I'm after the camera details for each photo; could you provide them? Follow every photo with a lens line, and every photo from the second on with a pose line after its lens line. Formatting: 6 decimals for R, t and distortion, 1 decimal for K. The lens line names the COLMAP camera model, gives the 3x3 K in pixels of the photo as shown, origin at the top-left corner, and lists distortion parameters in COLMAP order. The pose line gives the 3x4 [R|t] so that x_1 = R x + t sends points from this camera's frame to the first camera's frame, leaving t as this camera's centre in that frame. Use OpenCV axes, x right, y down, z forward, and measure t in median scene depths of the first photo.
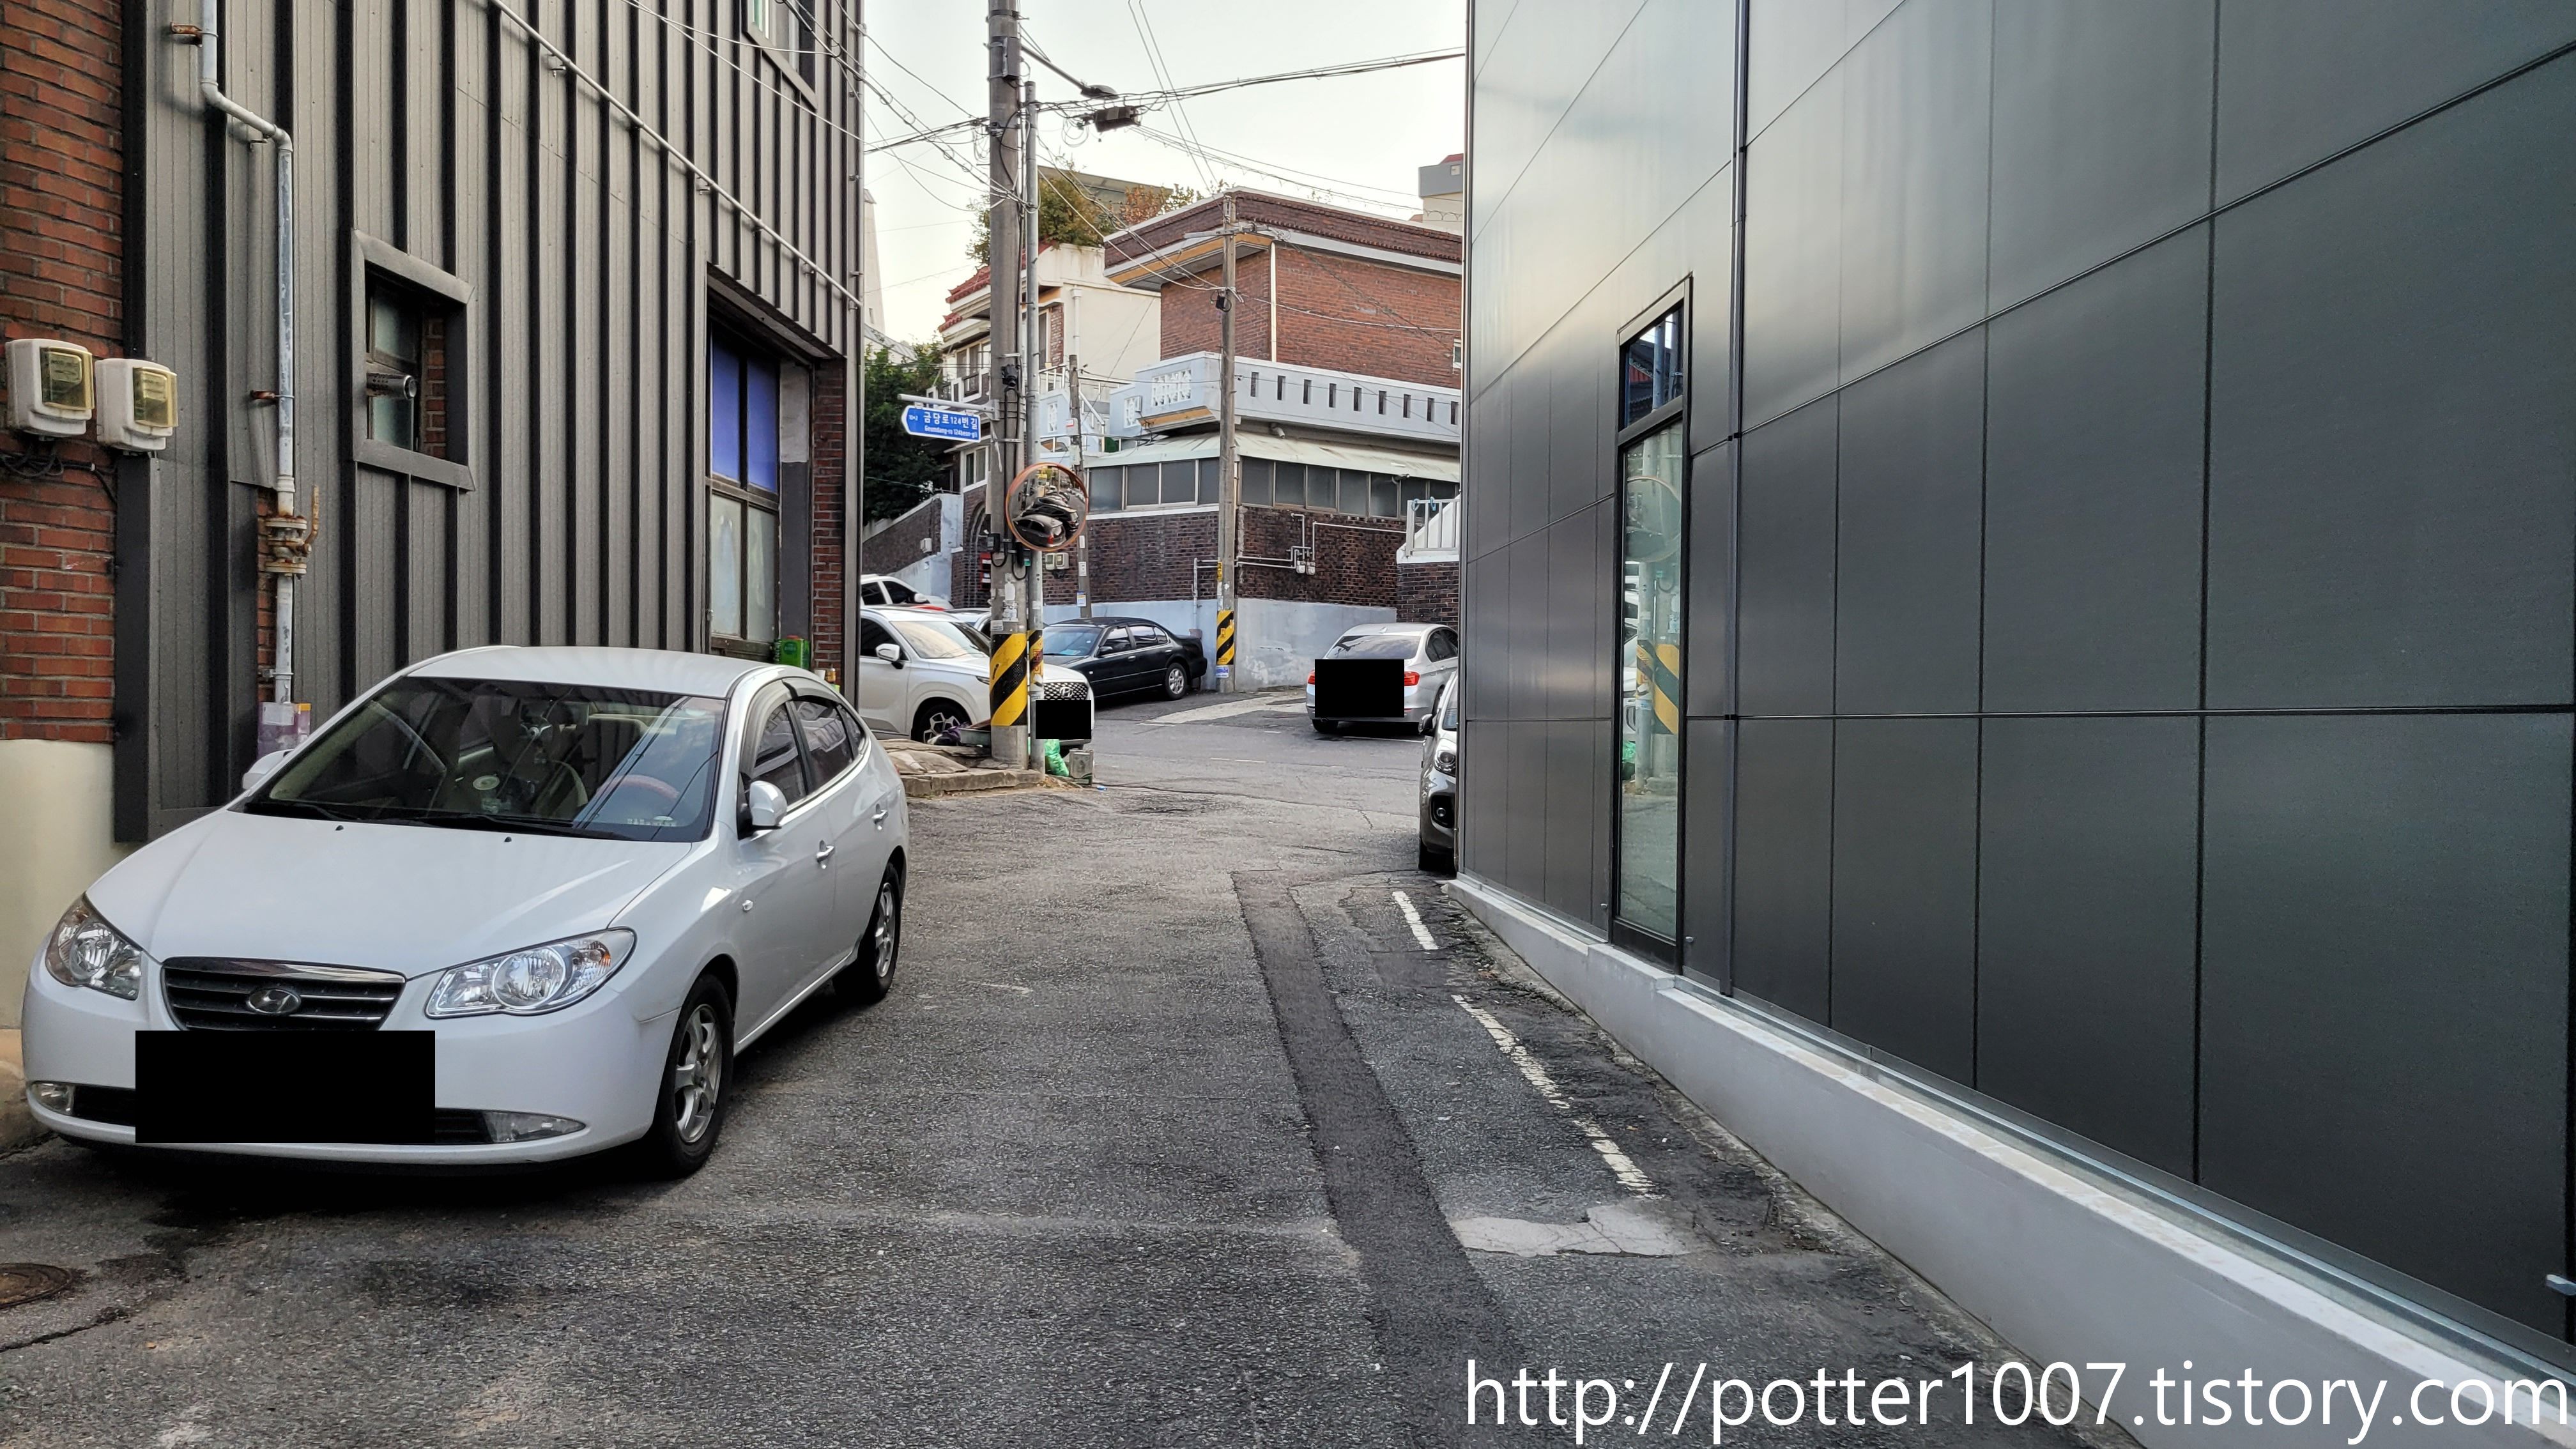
lens RADIAL K [[1963.0, 0, 1245.5], [0, 1963.0, 764.6], [0, 0, 1]] dist [0.037013, -0.000080]
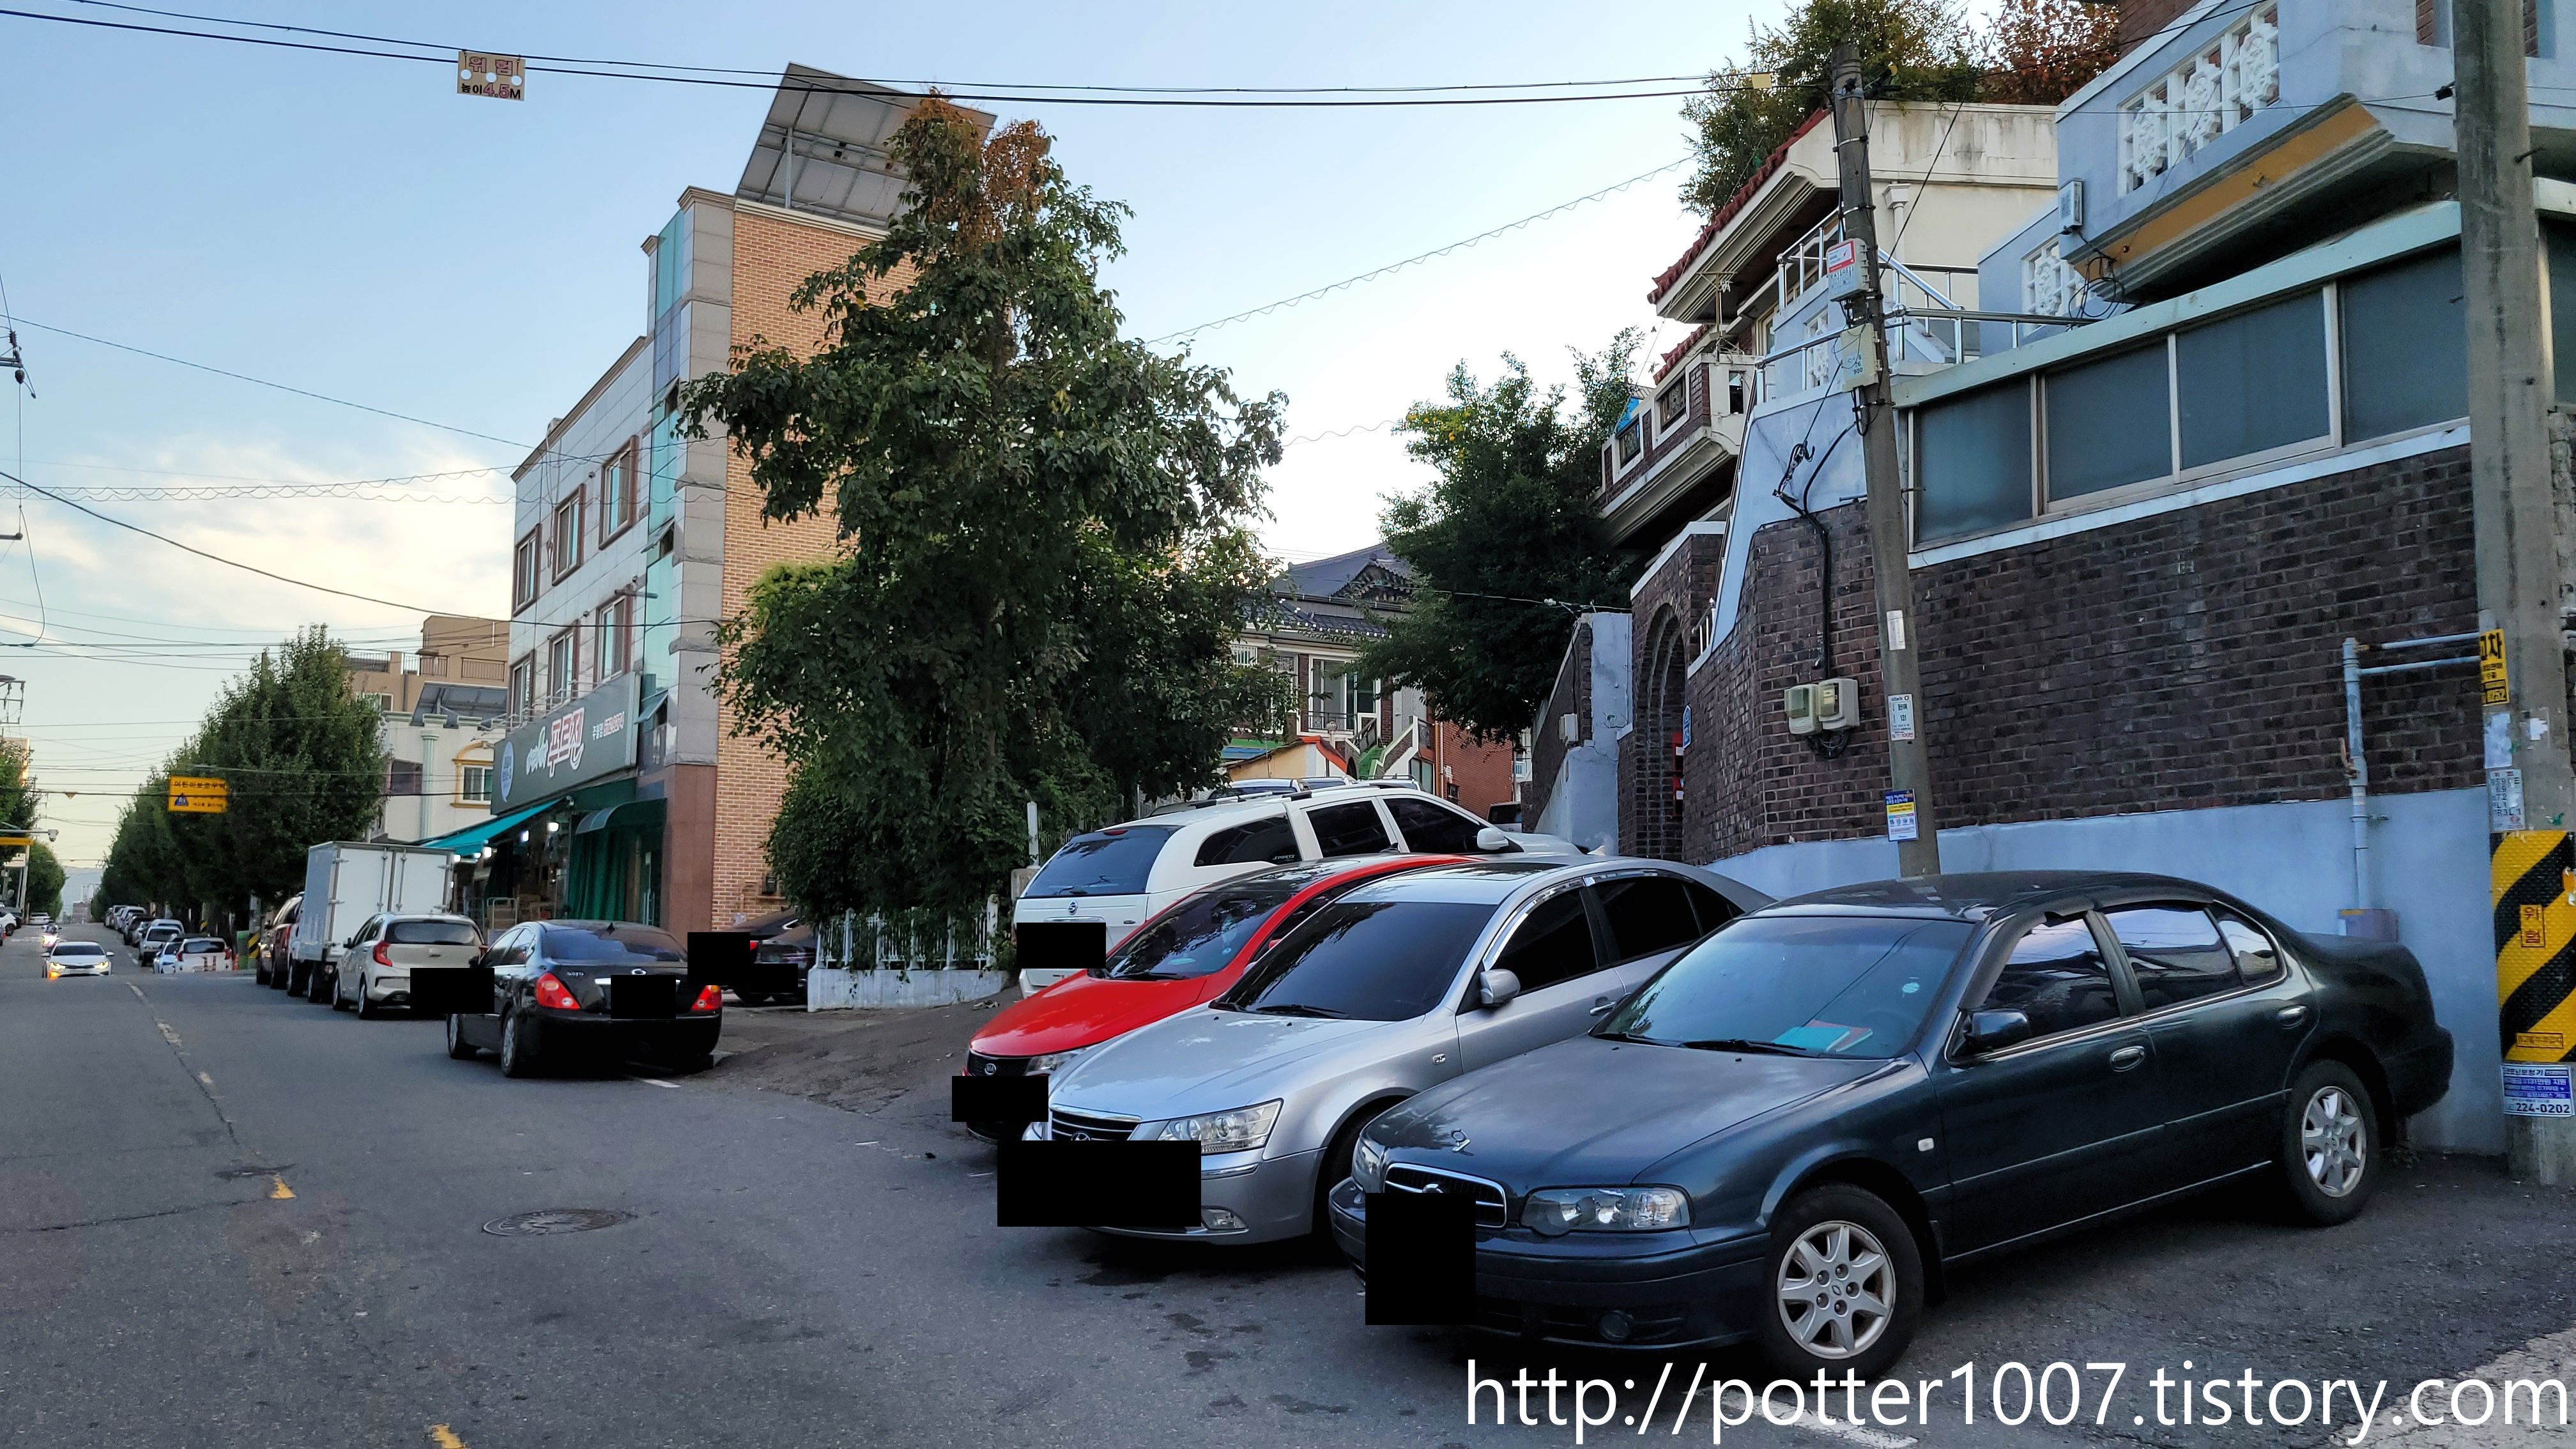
lens RADIAL K [[1963.0, 0, 1245.5], [0, 1963.0, 764.6], [0, 0, 1]] dist [0.037013, -0.000080]
pose [[0.907999, -0.050273, -0.415945, -0.049085], [-0.005887, 0.991146, -0.132644, -0.051716], [0.418930, 0.122889, 0.899664, 0.691172]]
